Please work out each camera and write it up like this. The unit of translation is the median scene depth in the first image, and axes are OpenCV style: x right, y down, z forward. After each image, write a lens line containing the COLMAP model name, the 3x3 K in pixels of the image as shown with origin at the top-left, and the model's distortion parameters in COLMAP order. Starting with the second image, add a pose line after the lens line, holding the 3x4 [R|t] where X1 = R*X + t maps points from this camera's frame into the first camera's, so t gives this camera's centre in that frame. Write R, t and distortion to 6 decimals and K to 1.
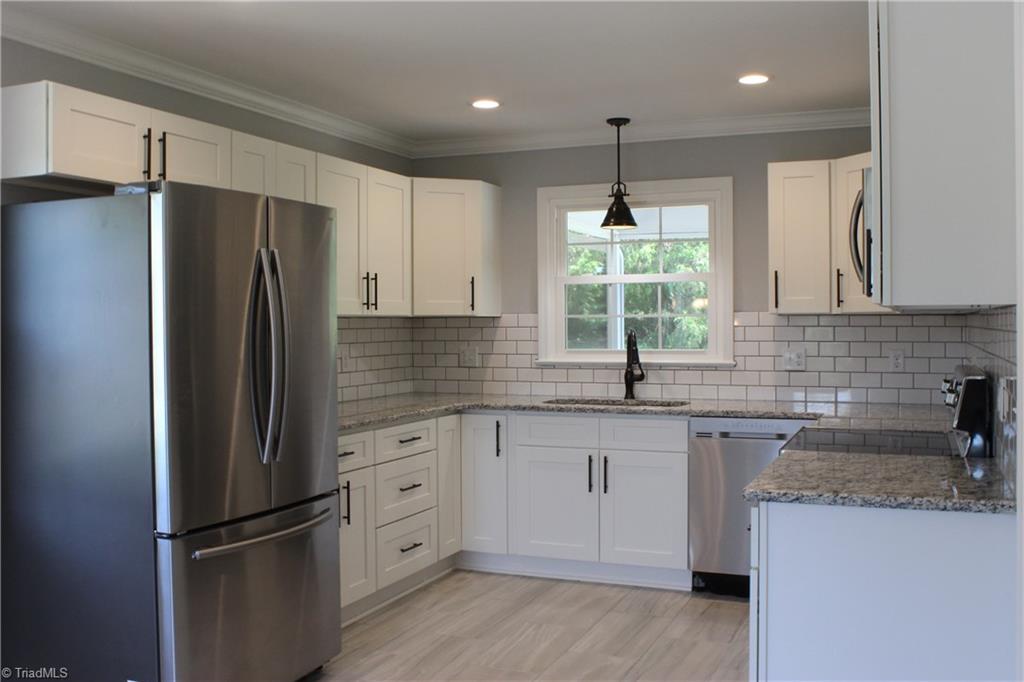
lens RADIAL K [[995.9, 0, 512.0], [0, 995.9, 341.0], [0, 0, 1]] dist [-0.013454, -0.000532]
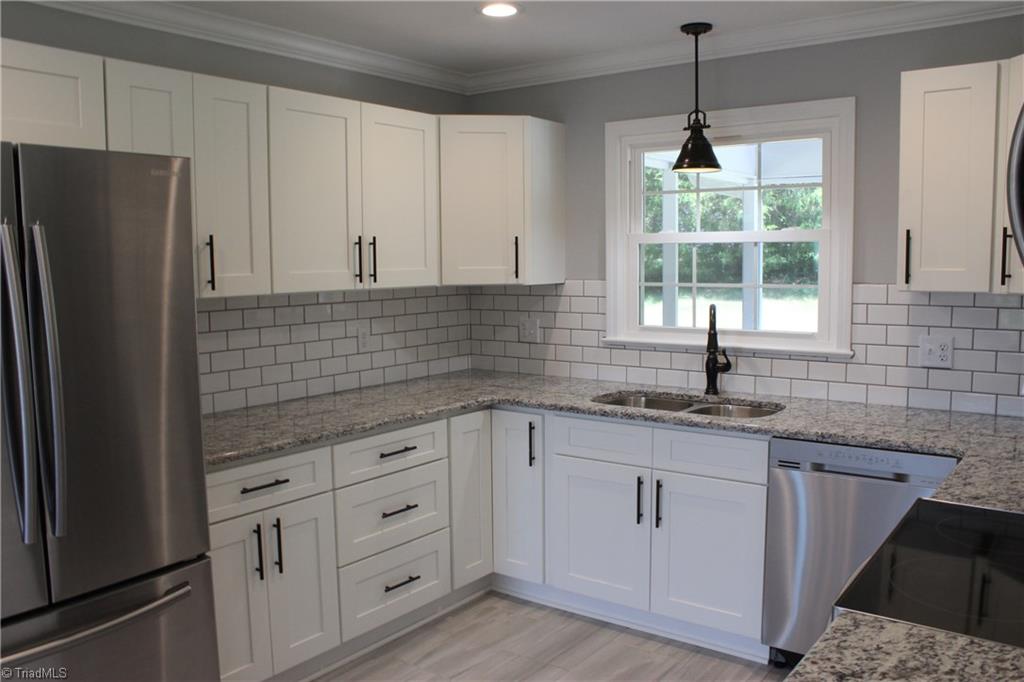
lens RADIAL K [[849.9, 0, 512.0], [0, 849.9, 341.0], [0, 0, 1]] dist [-0.117365, 0.127524]
pose [[0.971098, 0.018967, -0.237926, 0.129350], [0.000100, 0.996805, 0.079871, -0.037193], [0.238681, -0.077586, 0.967994, 0.348311]]
